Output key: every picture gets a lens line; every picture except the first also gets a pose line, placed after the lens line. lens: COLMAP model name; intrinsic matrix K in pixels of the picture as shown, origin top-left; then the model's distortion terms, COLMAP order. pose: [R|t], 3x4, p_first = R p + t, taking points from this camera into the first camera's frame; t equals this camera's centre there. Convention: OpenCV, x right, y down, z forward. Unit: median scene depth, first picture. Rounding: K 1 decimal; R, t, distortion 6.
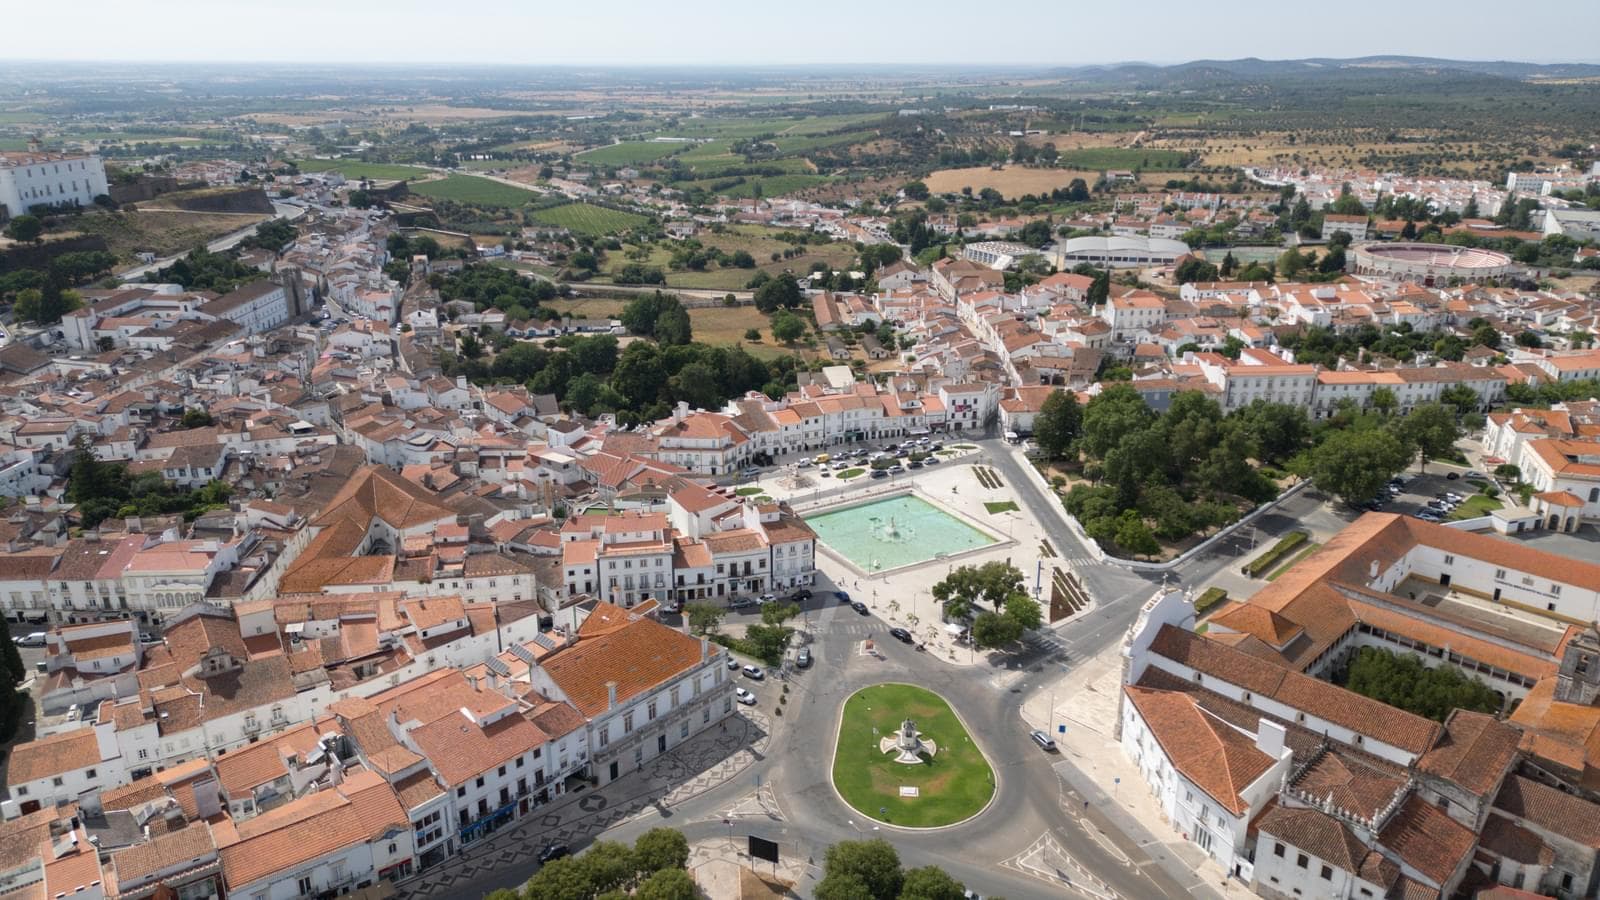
lens RADIAL K [[1113.6, 0, 802.2], [0, 1113.6, 459.2], [0, 0, 1]] dist [0.084298, -0.089158]
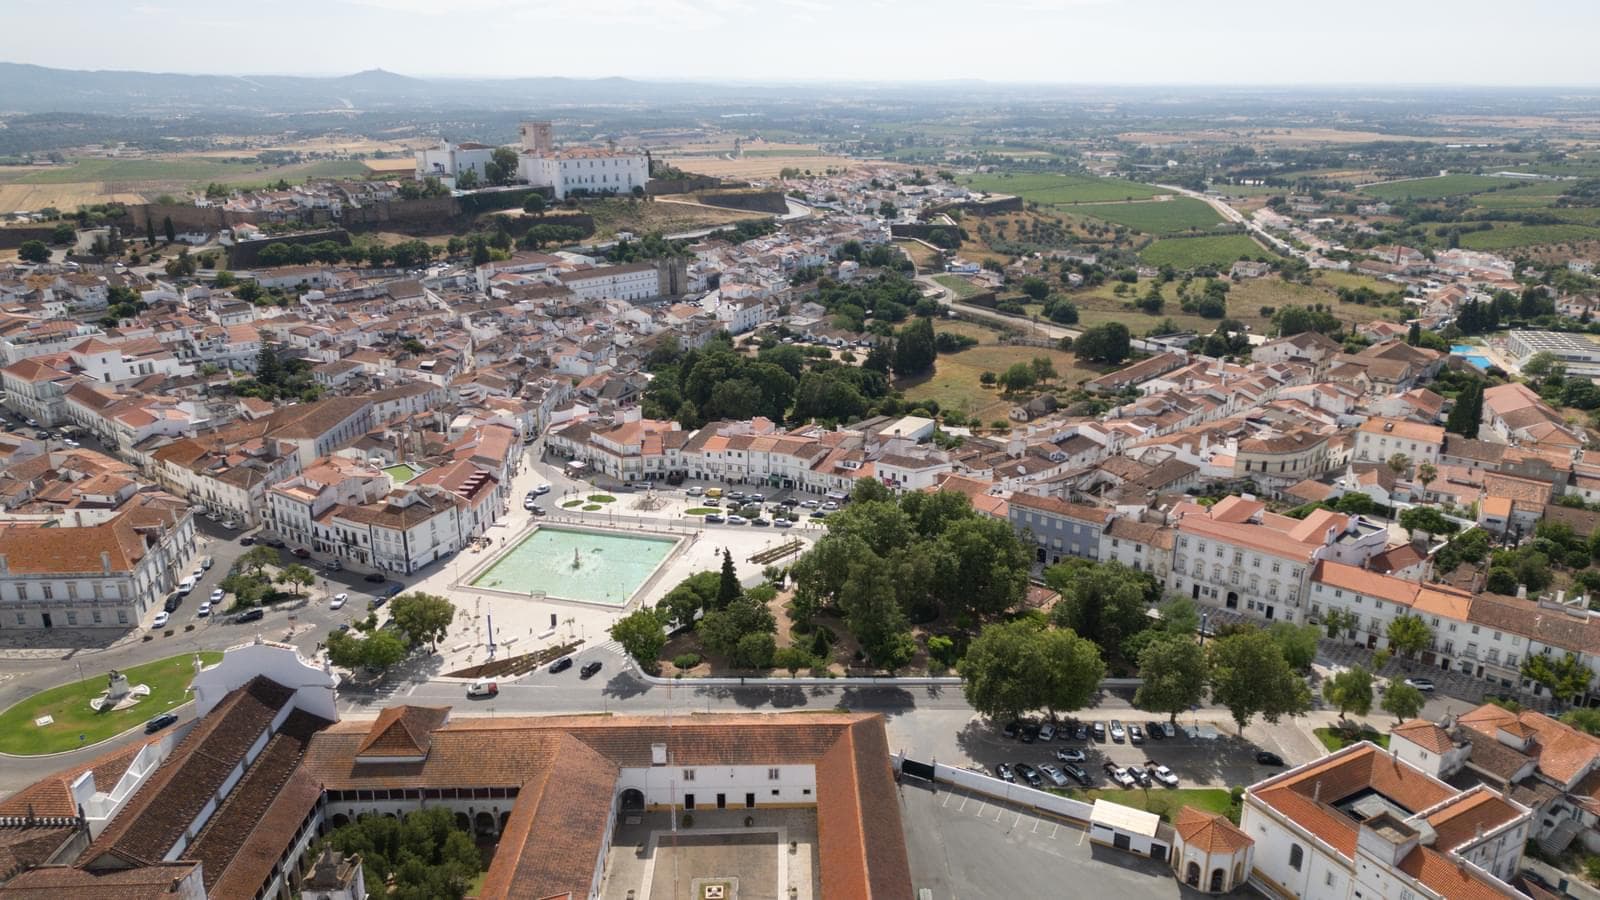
lens RADIAL K [[1113.6, 0, 800.5], [0, 1113.6, 458.6], [0, 0, 1]] dist [0.084298, -0.089158]
pose [[0.717124, 0.228866, -0.658297, 0.686608], [-0.240447, 0.967797, 0.074534, -0.116337], [0.654155, 0.104835, 0.749060, 0.319448]]
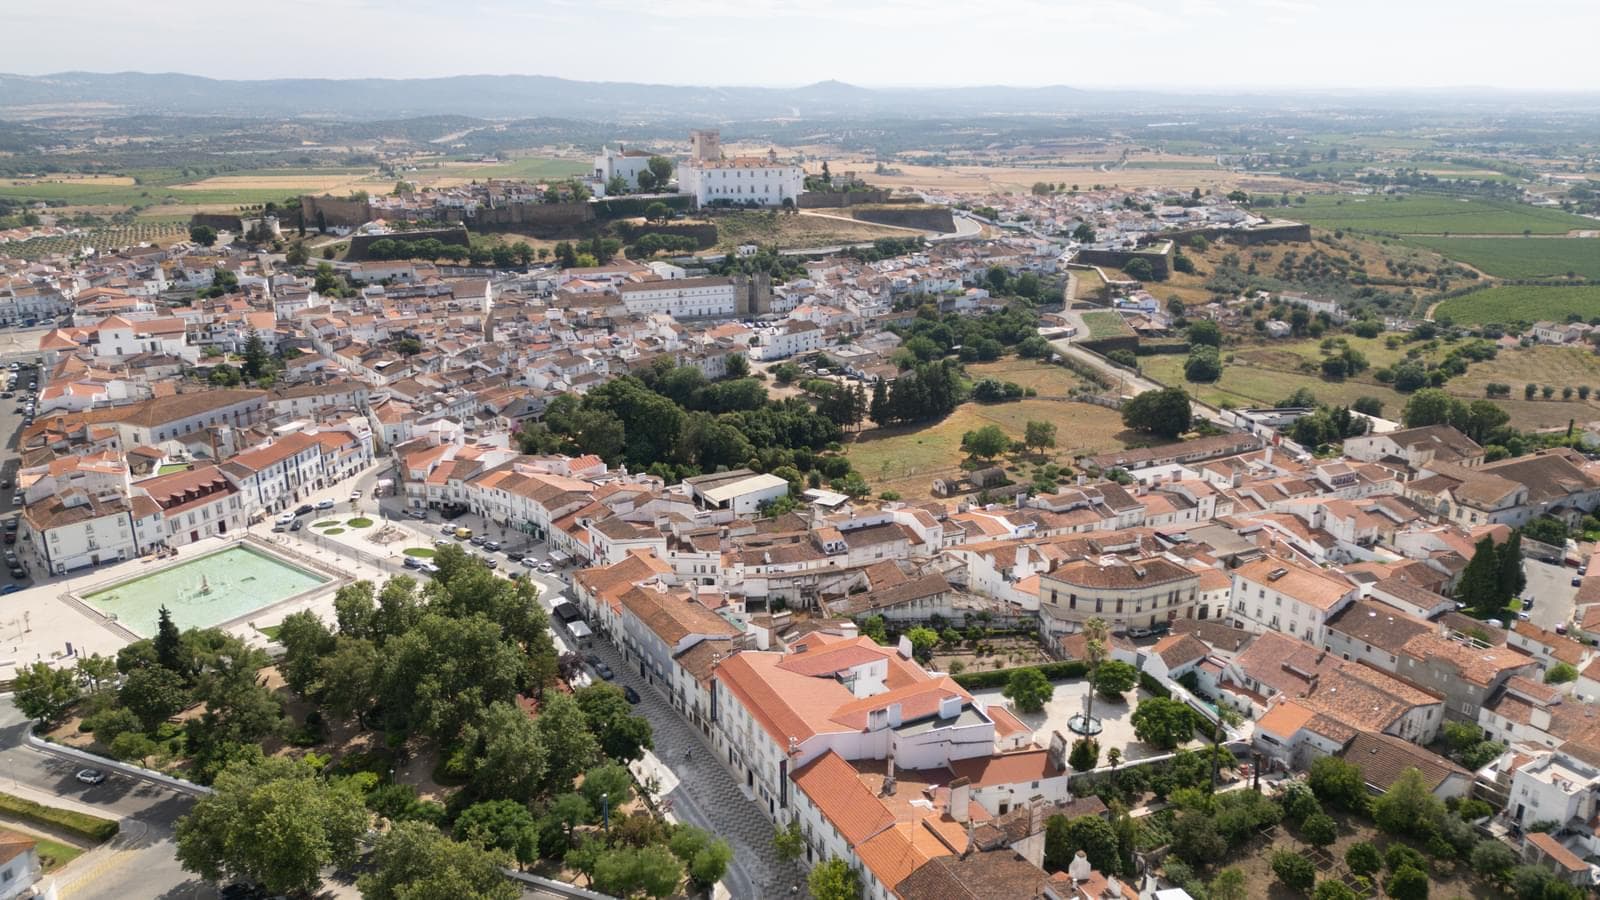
lens RADIAL K [[1113.6, 0, 800.7], [0, 1113.6, 455.9], [0, 0, 1]] dist [0.084298, -0.089158]
pose [[0.409691, 0.291810, -0.864292, 0.863243], [-0.314823, 0.934473, 0.166273, -0.284384], [0.856177, 0.203978, 0.474714, 0.781530]]
